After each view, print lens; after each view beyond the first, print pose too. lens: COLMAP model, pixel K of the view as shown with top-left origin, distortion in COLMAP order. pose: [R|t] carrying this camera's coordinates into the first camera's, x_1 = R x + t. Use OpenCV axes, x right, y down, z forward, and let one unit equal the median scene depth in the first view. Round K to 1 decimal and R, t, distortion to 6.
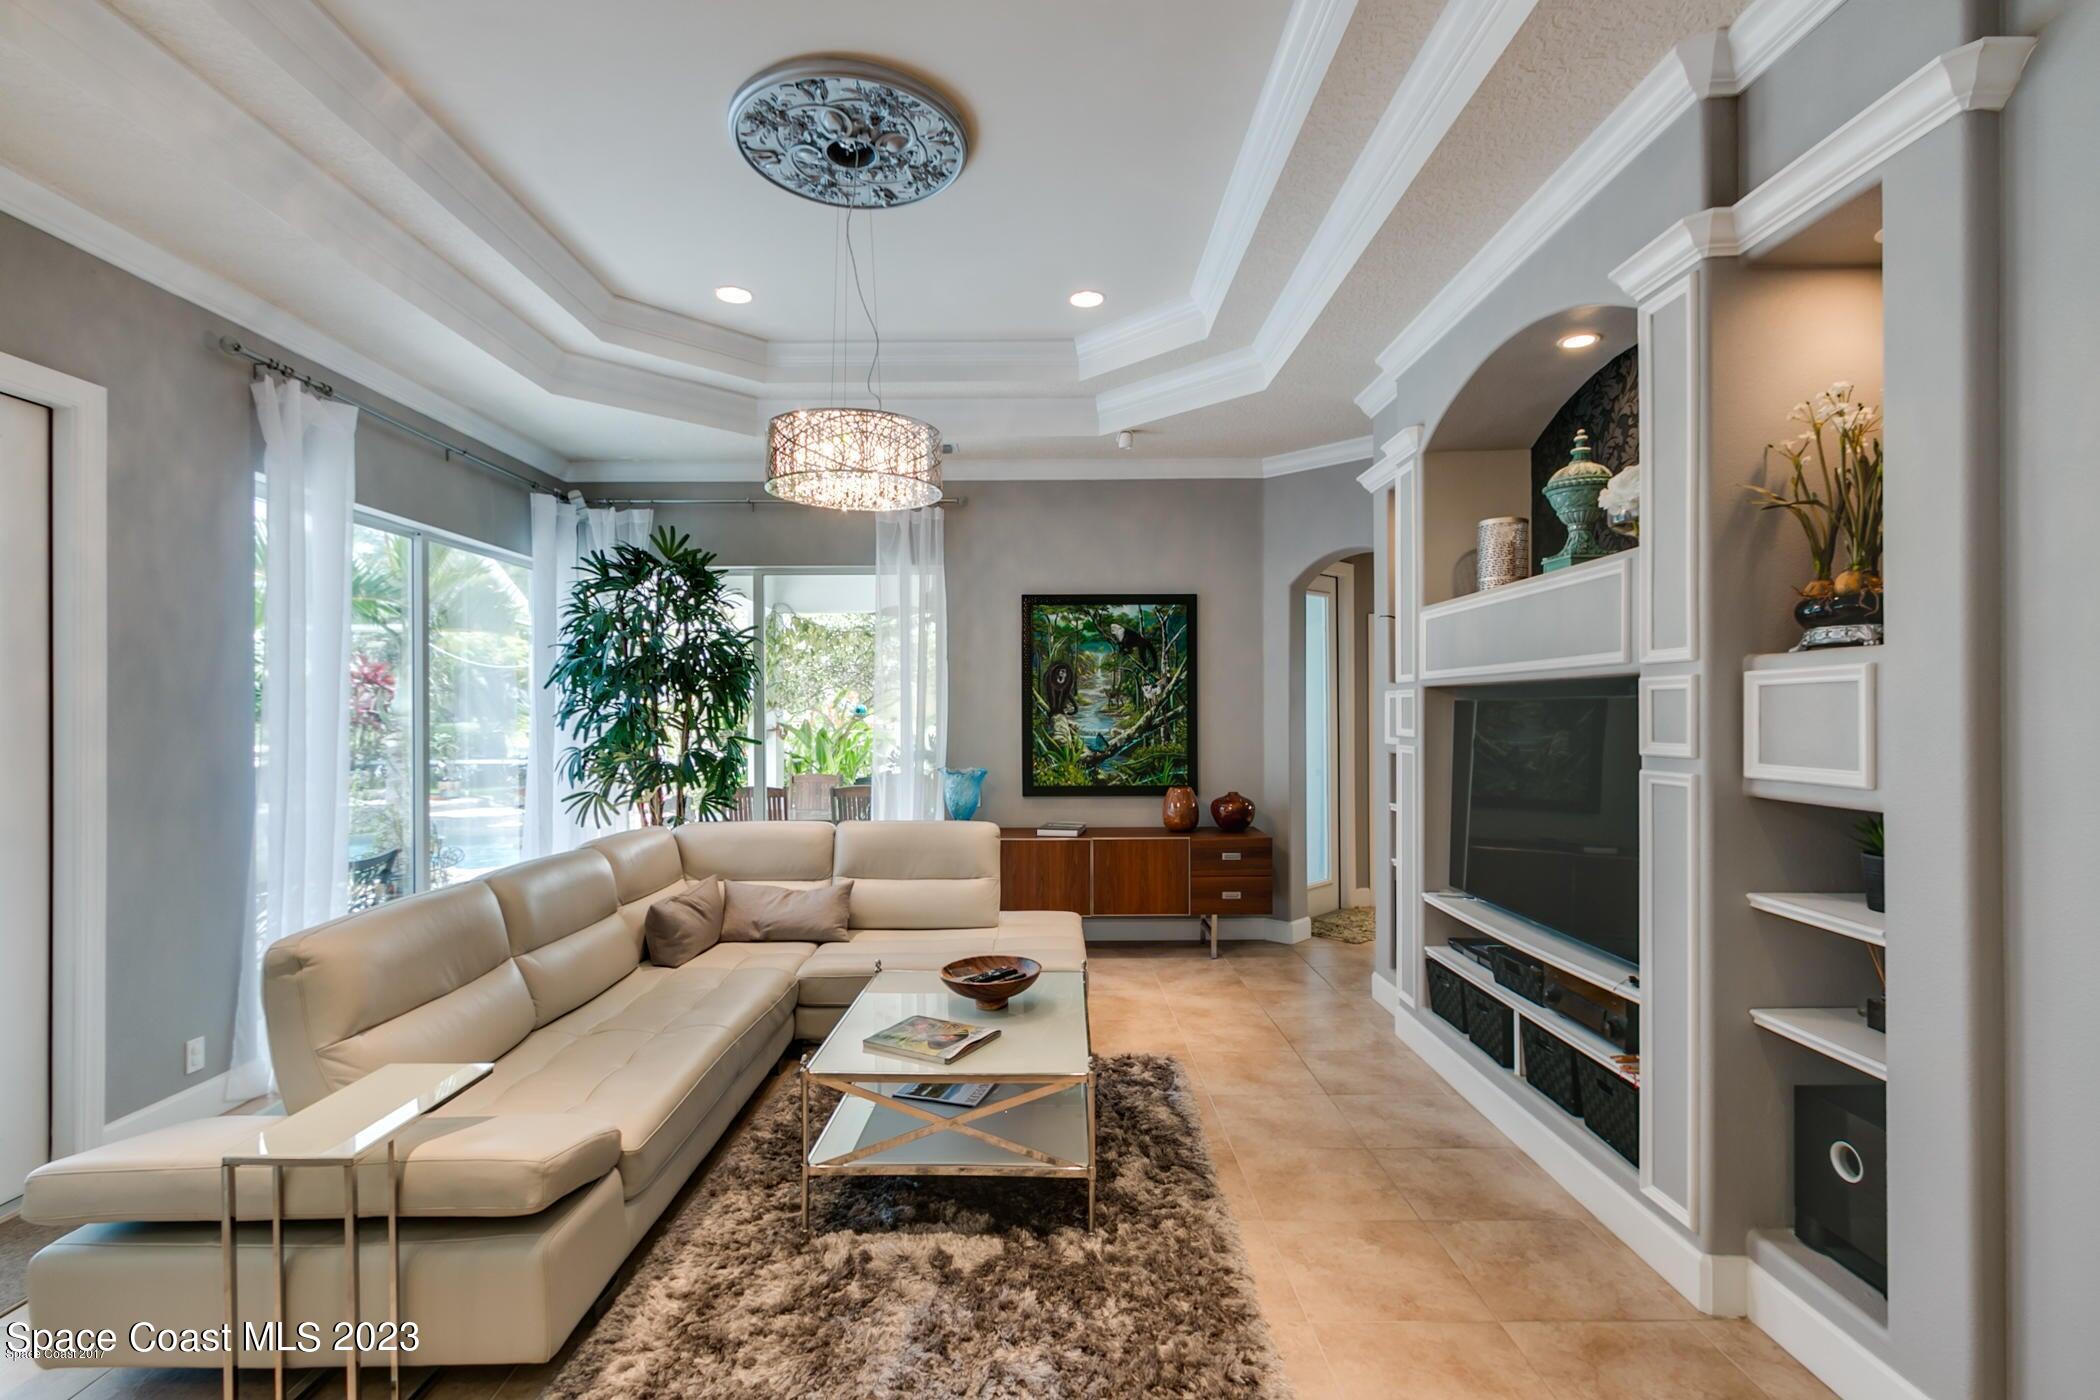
lens RADIAL K [[959.8, 0, 1045.8], [0, 959.8, 723.3], [0, 0, 1]] dist [0.000692, -0.000132]
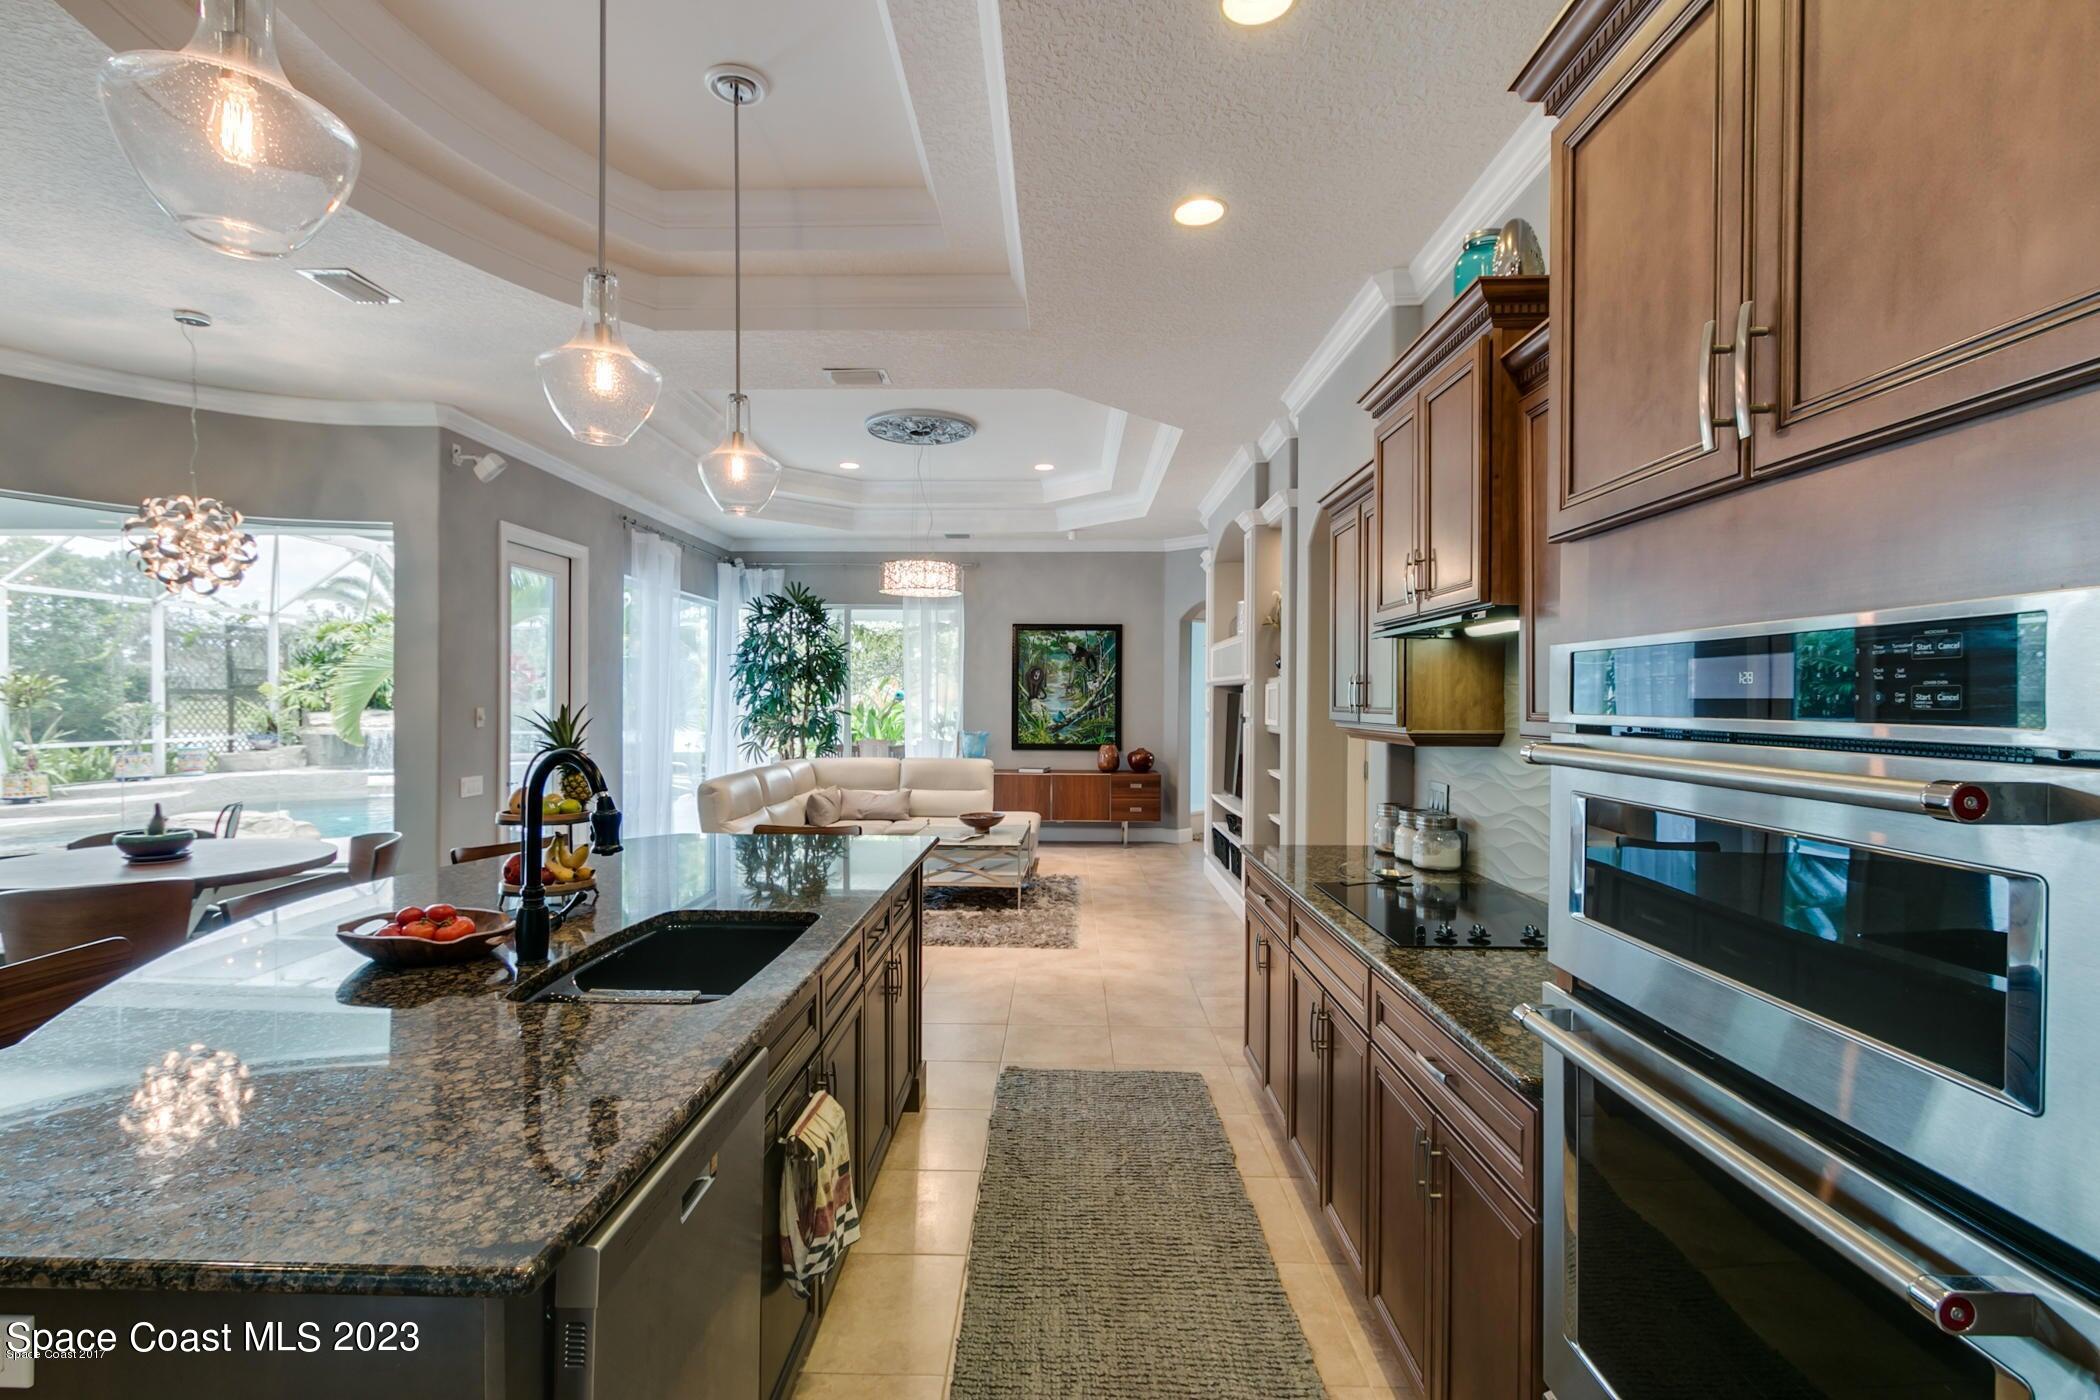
lens RADIAL K [[959.3, 0, 1051.4], [0, 959.3, 703.7], [0, 0, 1]] dist [0.000116, -0.001137]
pose [[0.999811, 0.011086, -0.015941, 0.070435], [-0.011173, 0.999923, -0.005402, 0.007653], [0.015880, 0.005579, 0.999858, -0.627067]]
